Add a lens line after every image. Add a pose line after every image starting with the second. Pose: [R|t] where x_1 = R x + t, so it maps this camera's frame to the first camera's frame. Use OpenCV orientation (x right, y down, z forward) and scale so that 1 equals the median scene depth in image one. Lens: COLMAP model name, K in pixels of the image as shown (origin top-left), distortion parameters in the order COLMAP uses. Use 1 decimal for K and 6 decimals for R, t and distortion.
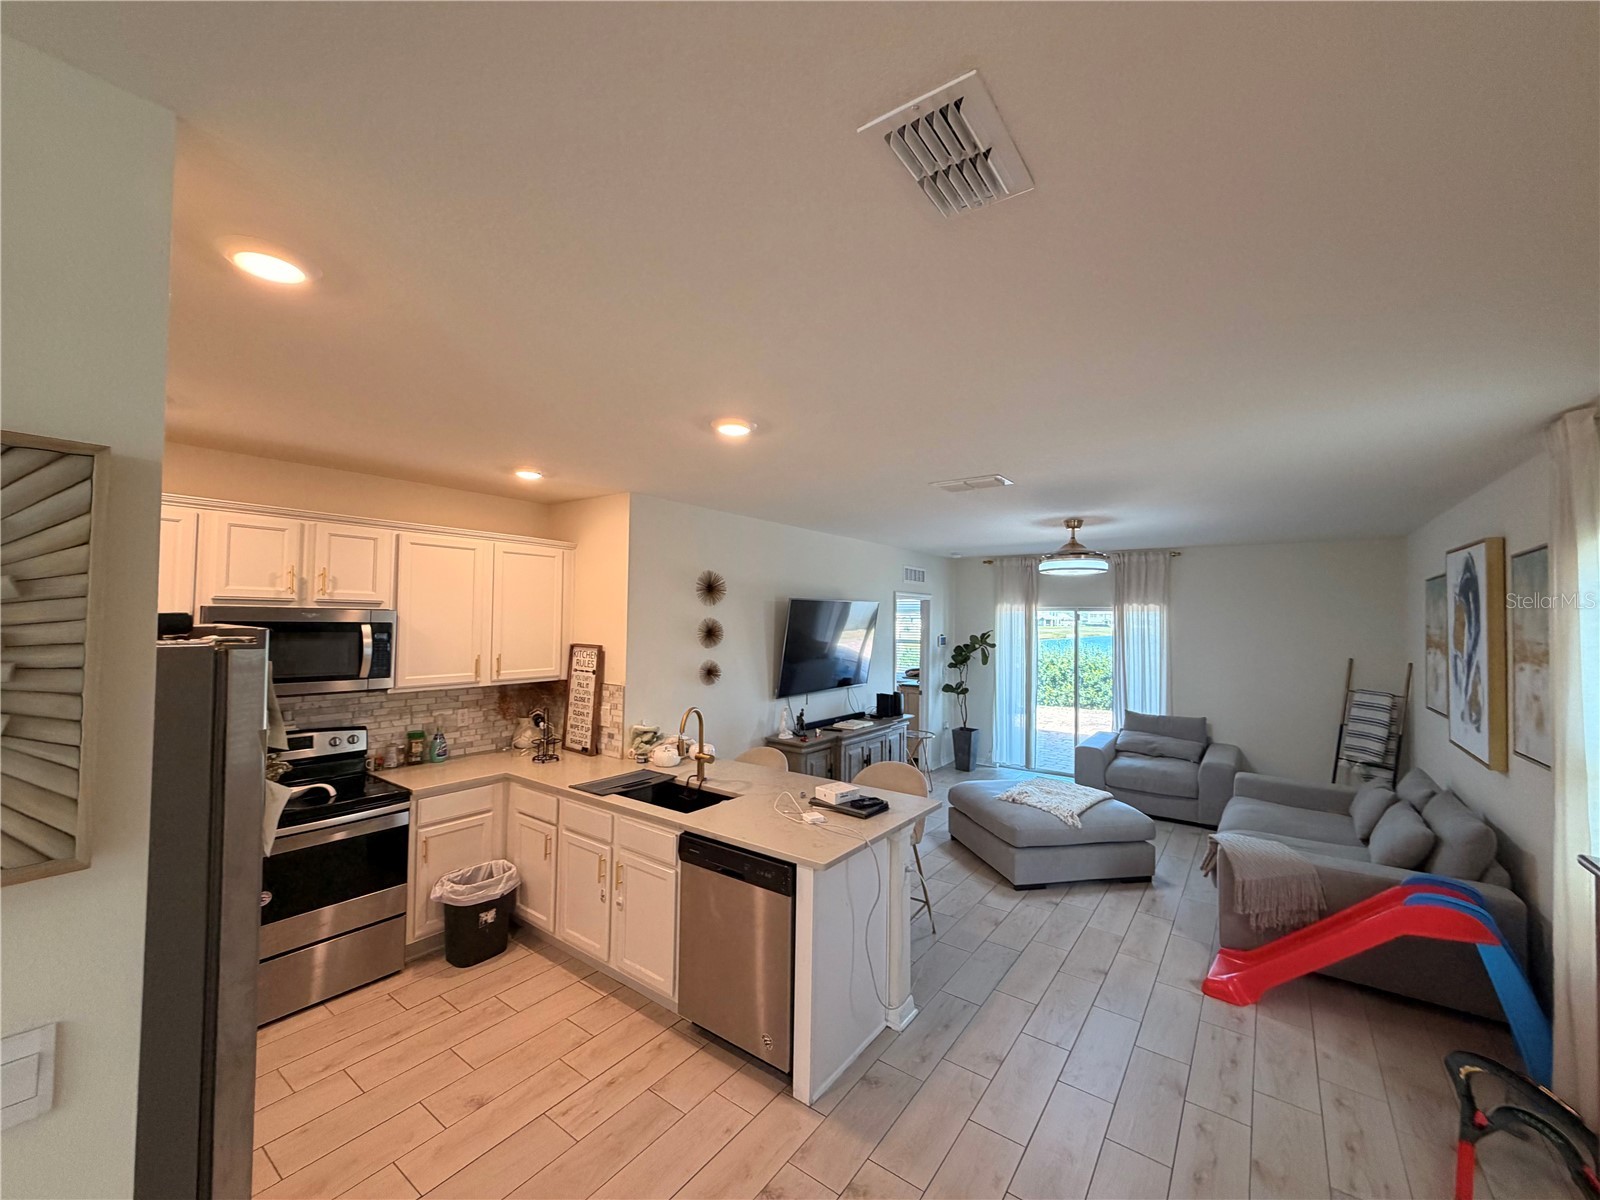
lens RADIAL K [[637.8, 0, 796.2], [0, 637.8, 600.3], [0, 0, 1]] dist [0.000618, 0.000488]
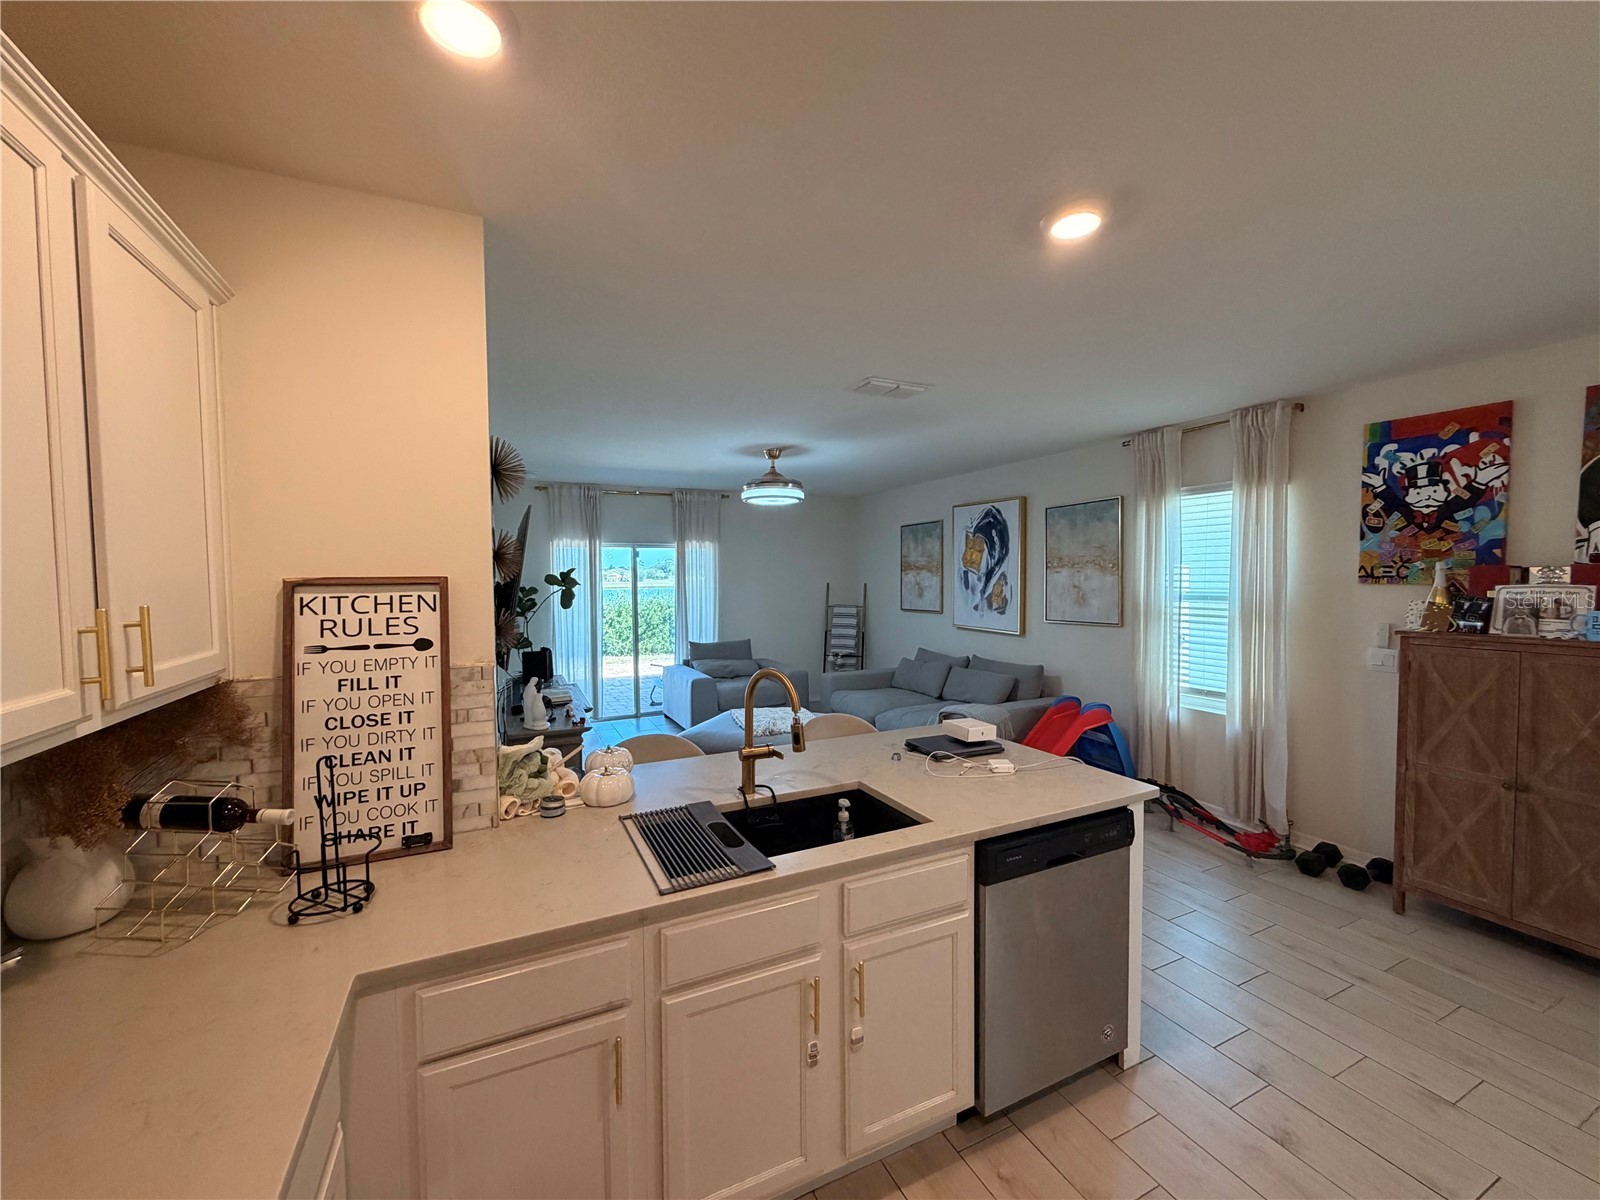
lens RADIAL K [[637.8, 0, 796.6], [0, 637.8, 603.2], [0, 0, 1]] dist [0.000618, 0.000488]
pose [[0.467420, -0.057957, 0.882134, -0.494331], [-0.008553, 0.997505, 0.070069, 0.049501], [-0.883994, -0.040296, 0.465758, 0.531890]]
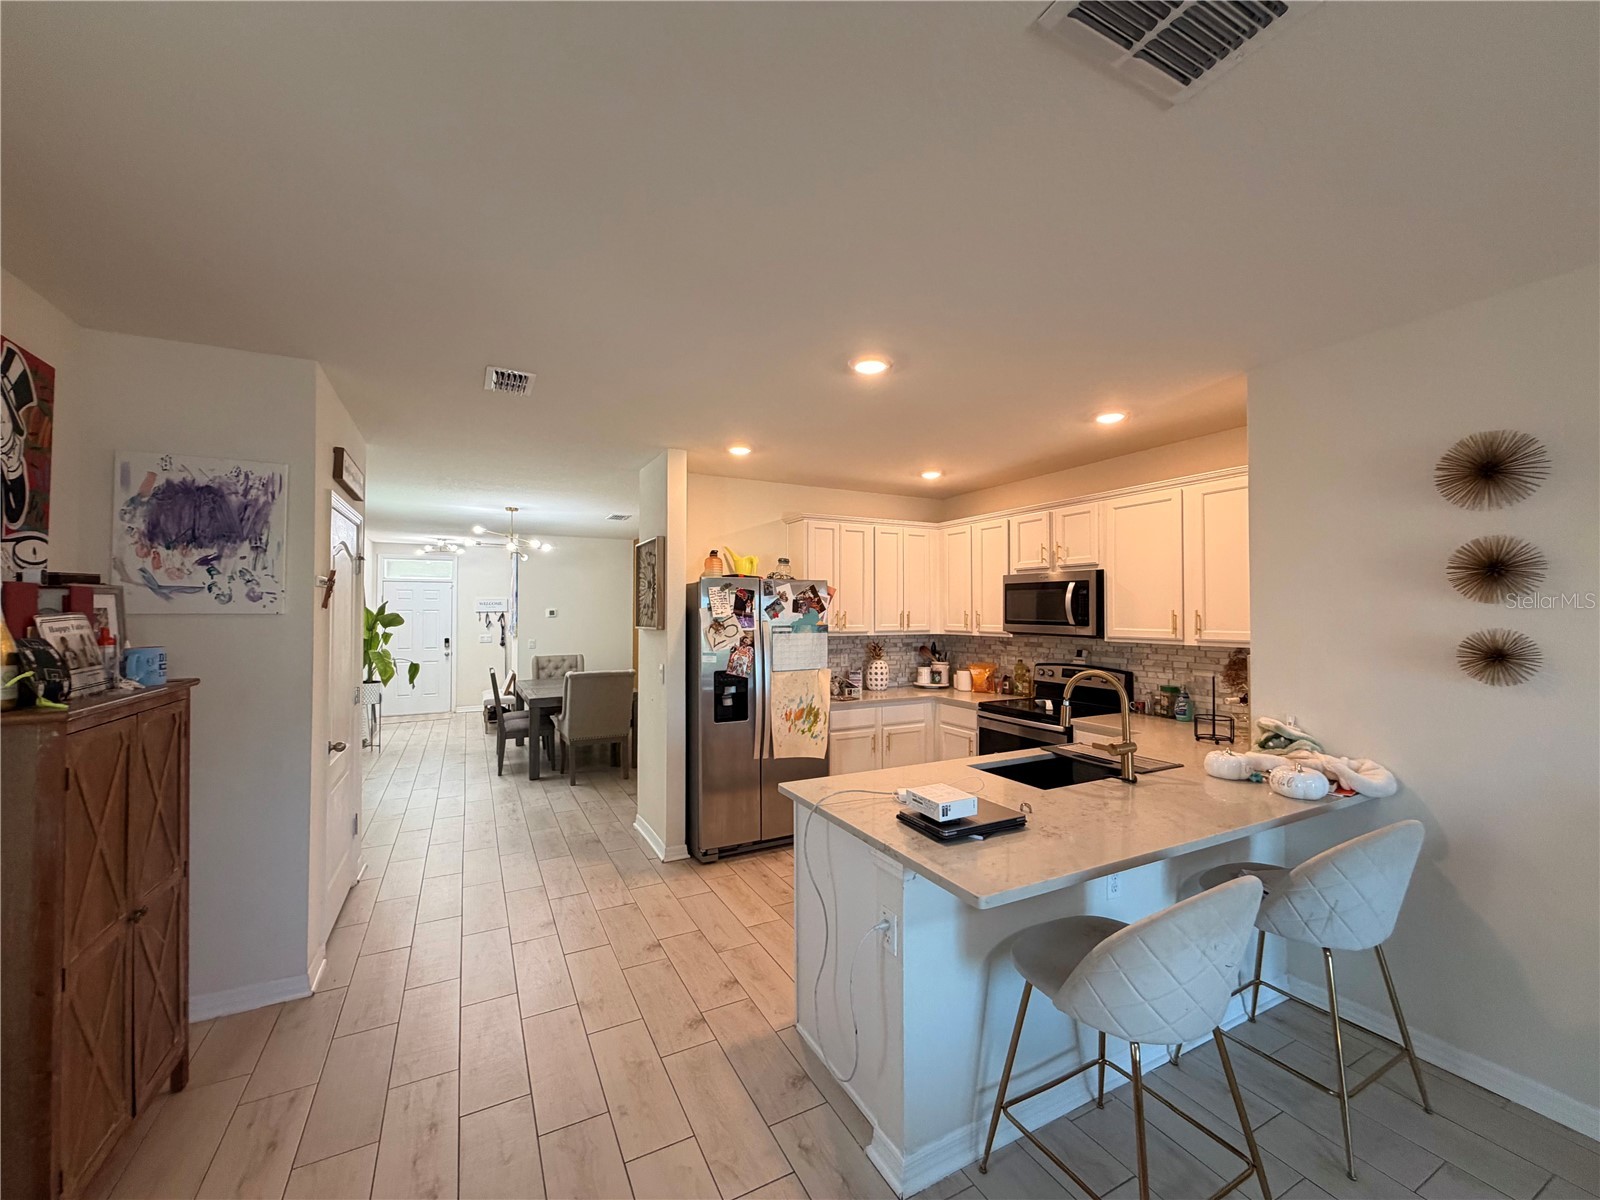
lens RADIAL K [[637.8, 0, 796.9], [0, 637.8, 602.1], [0, 0, 1]] dist [0.000618, 0.000488]
pose [[-0.442291, -0.028876, -0.896406, 0.487825], [0.019451, 0.998938, -0.041776, 0.084080], [0.896661, -0.035913, -0.441260, 0.759099]]
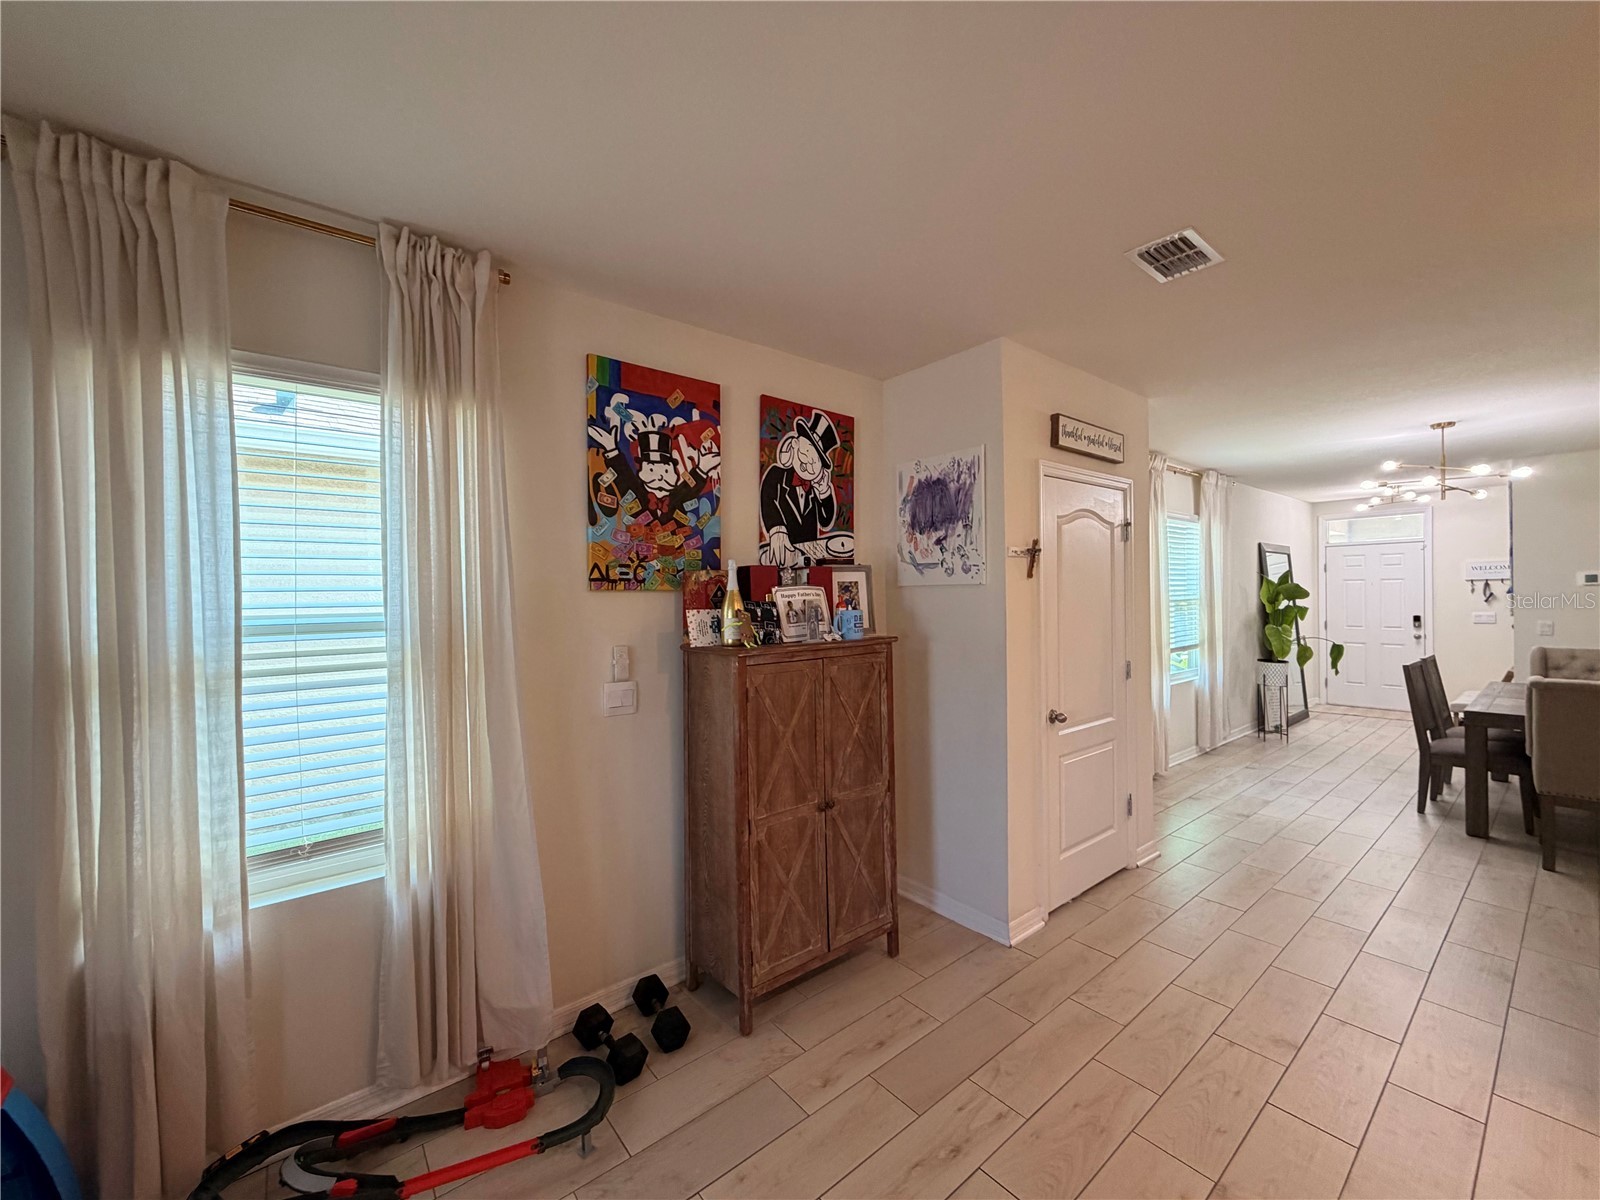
lens RADIAL K [[637.8, 0, 794.7], [0, 637.8, 600.3], [0, 0, 1]] dist [0.000618, 0.000488]
pose [[-0.966581, -0.002043, 0.256352, 0.201037], [-0.006114, 0.999868, -0.015083, 0.088176], [-0.256287, -0.016147, -0.966466, 0.740323]]
